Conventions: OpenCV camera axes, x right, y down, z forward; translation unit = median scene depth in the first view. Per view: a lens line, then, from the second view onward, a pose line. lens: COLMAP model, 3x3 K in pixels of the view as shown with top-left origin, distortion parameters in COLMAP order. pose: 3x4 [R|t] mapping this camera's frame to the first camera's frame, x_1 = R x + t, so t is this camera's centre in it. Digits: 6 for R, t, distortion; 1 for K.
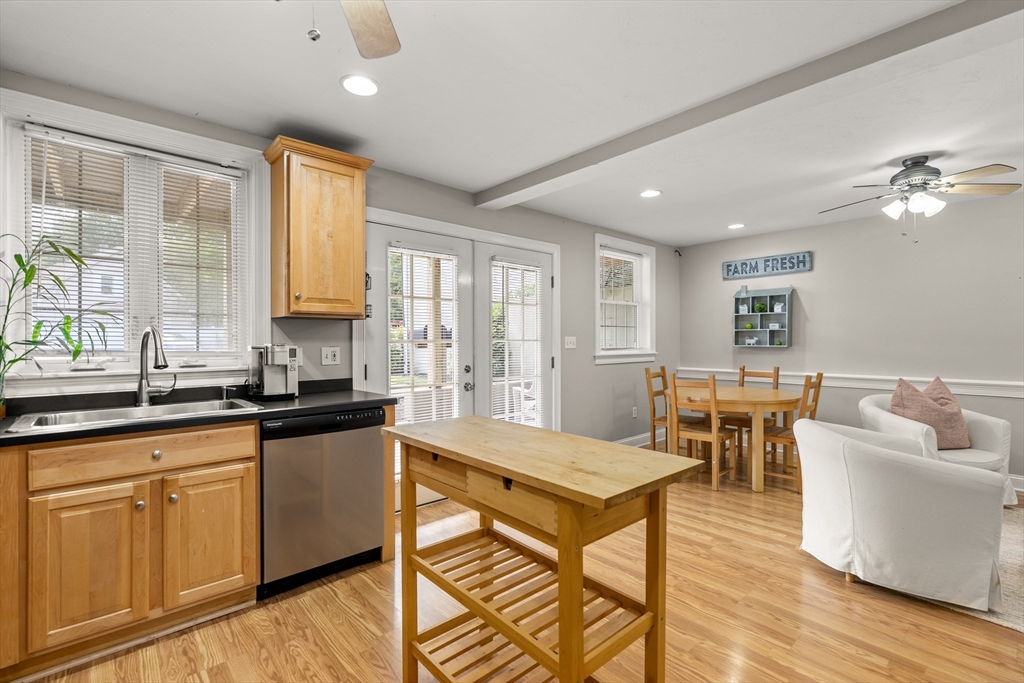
lens RADIAL K [[464.0, 0, 514.0], [0, 464.0, 341.6], [0, 0, 1]] dist [-0.004480, 0.000676]
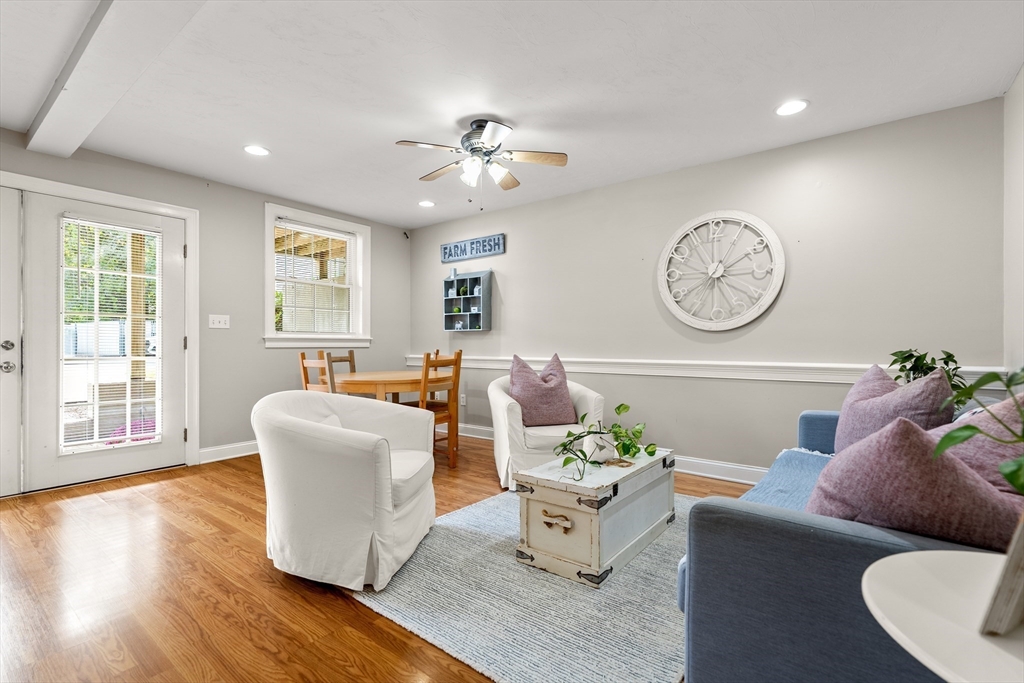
lens RADIAL K [[464.0, 0, 514.0], [0, 464.0, 341.6], [0, 0, 1]] dist [-0.004480, 0.000676]
pose [[0.982362, 0.003312, 0.186959, 0.474225], [-0.001849, 0.999966, -0.007999, 0.043188], [-0.186979, 0.007512, 0.982335, 0.022852]]
